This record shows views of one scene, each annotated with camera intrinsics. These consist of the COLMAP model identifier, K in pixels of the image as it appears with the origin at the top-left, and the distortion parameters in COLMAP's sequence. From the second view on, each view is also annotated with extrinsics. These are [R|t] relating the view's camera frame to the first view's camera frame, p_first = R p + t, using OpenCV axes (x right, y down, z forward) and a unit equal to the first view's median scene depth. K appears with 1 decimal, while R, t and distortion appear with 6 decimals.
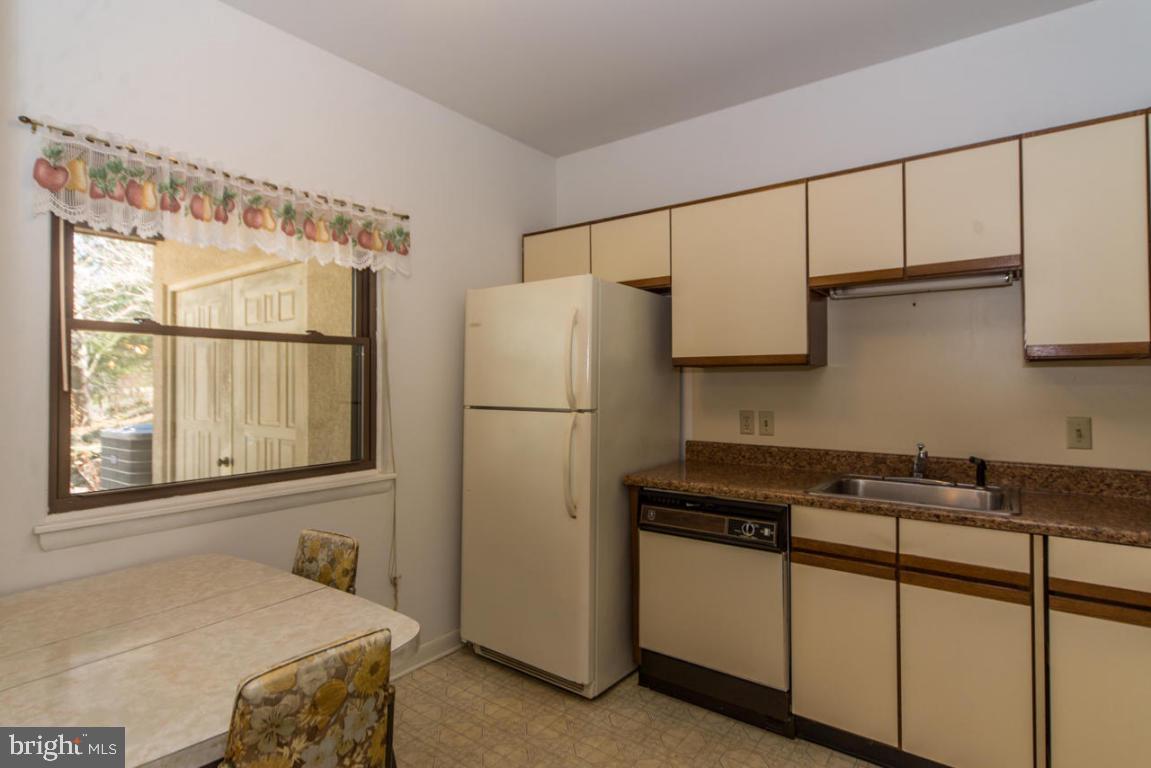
lens RADIAL K [[575.1, 0, 566.2], [0, 575.1, 376.6], [0, 0, 1]] dist [-0.001287, -0.000076]
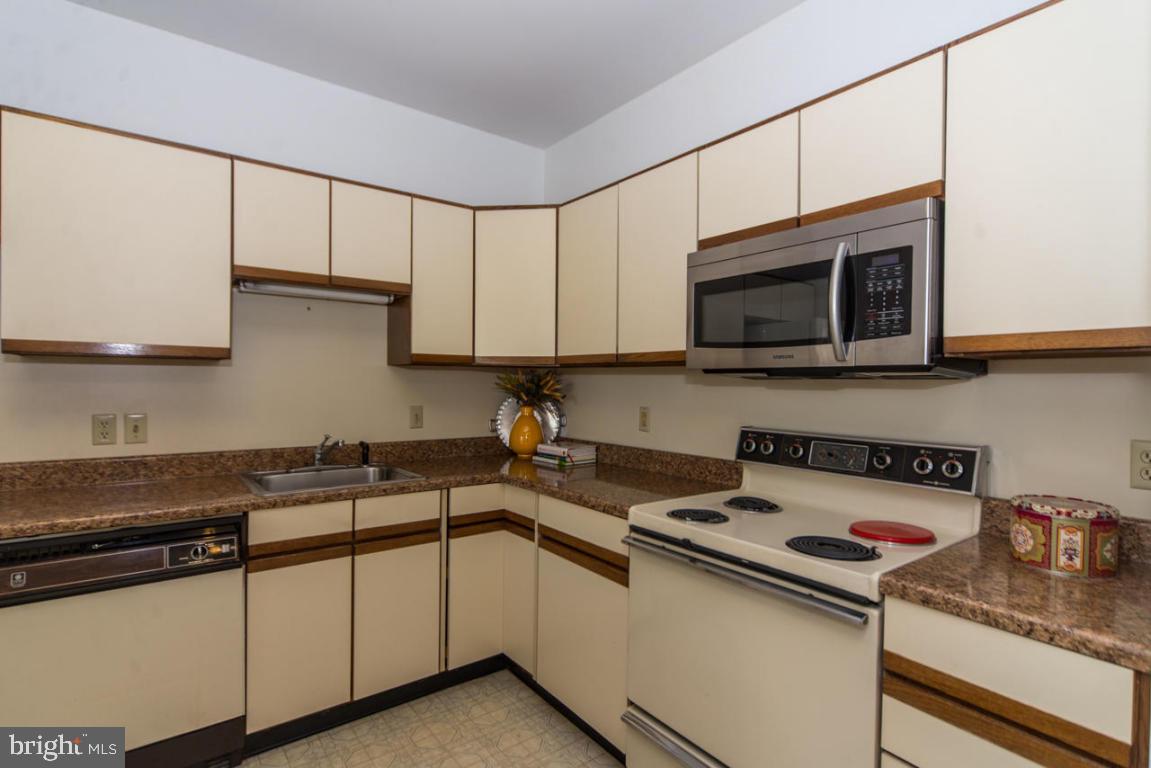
lens RADIAL K [[575.1, 0, 565.3], [0, 575.1, 387.3], [0, 0, 1]] dist [-0.001287, -0.000076]
pose [[0.271482, -0.006018, 0.962425, -0.358681], [-0.019589, 0.999739, 0.011777, 0.002299], [-0.962244, -0.022050, 0.271293, 0.263388]]
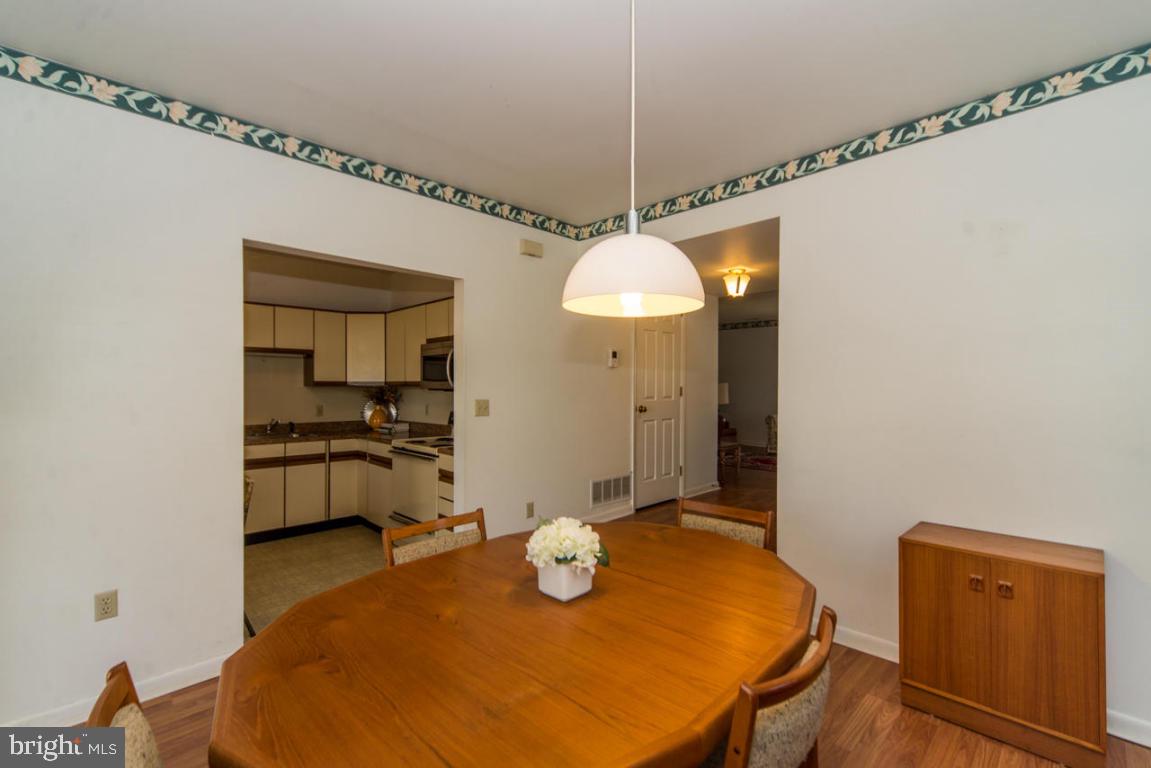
lens RADIAL K [[516.8, 0, 580.7], [0, 516.8, 386.9], [0, 0, 1]] dist [-0.001916, -0.000040]
pose [[0.125928, 0.001999, 0.992037, -1.509368], [-0.012142, 0.999926, -0.000474, -0.035935], [-0.991965, -0.011985, 0.125943, -0.629774]]
